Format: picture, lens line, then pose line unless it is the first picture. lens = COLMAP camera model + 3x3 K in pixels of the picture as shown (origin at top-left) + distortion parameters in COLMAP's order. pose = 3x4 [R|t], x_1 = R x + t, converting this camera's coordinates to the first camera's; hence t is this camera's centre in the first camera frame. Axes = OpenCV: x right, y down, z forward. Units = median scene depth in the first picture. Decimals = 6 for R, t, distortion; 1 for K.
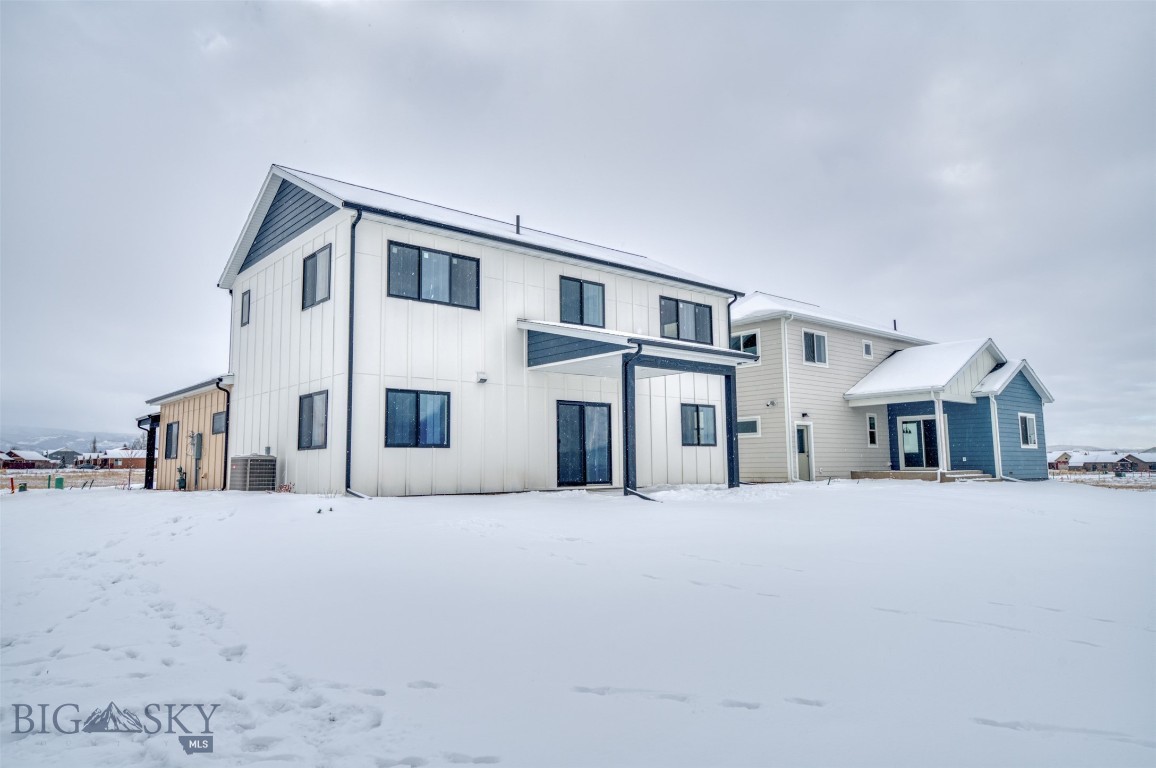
lens RADIAL K [[743.1, 0, 578.0], [0, 743.1, 384.0], [0, 0, 1]] dist [0.038625, 0.000841]
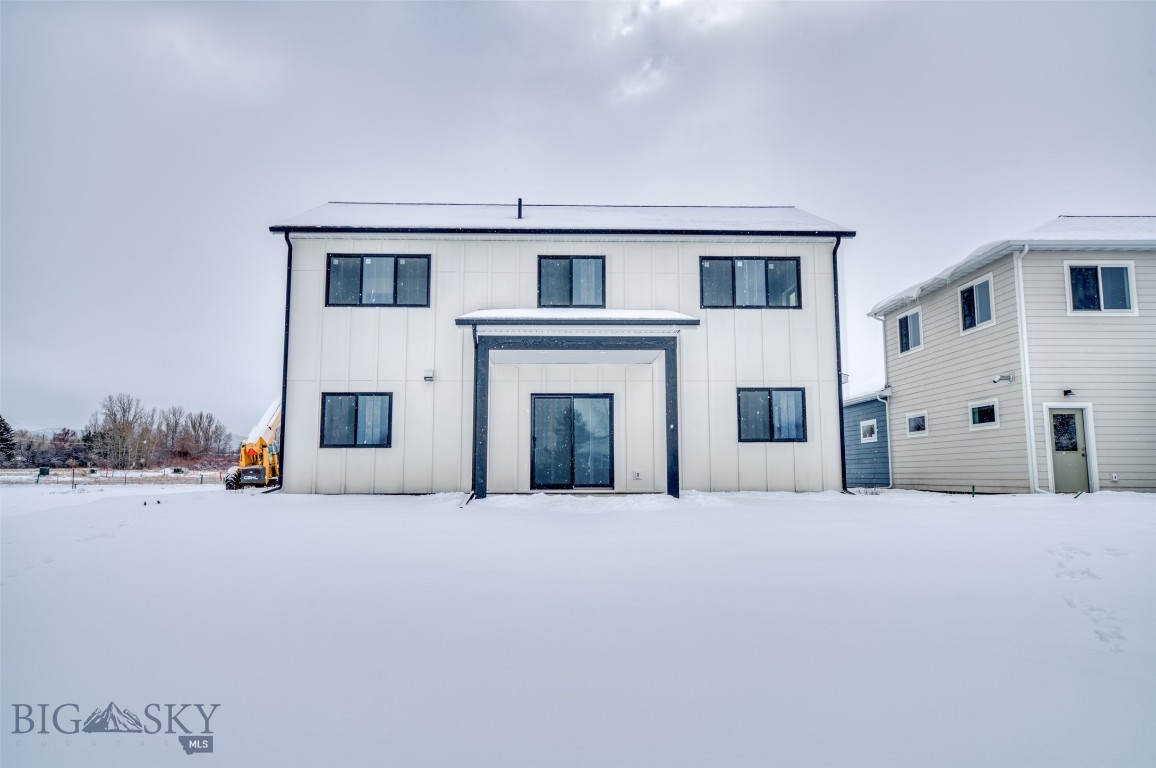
lens RADIAL K [[743.1, 0, 578.0], [0, 743.1, 384.0], [0, 0, 1]] dist [0.038625, 0.000841]
pose [[0.783698, -0.063714, -0.617866, 0.584187], [0.062527, 0.997765, -0.023580, 0.035218], [0.617987, -0.020153, 0.785930, 0.327542]]
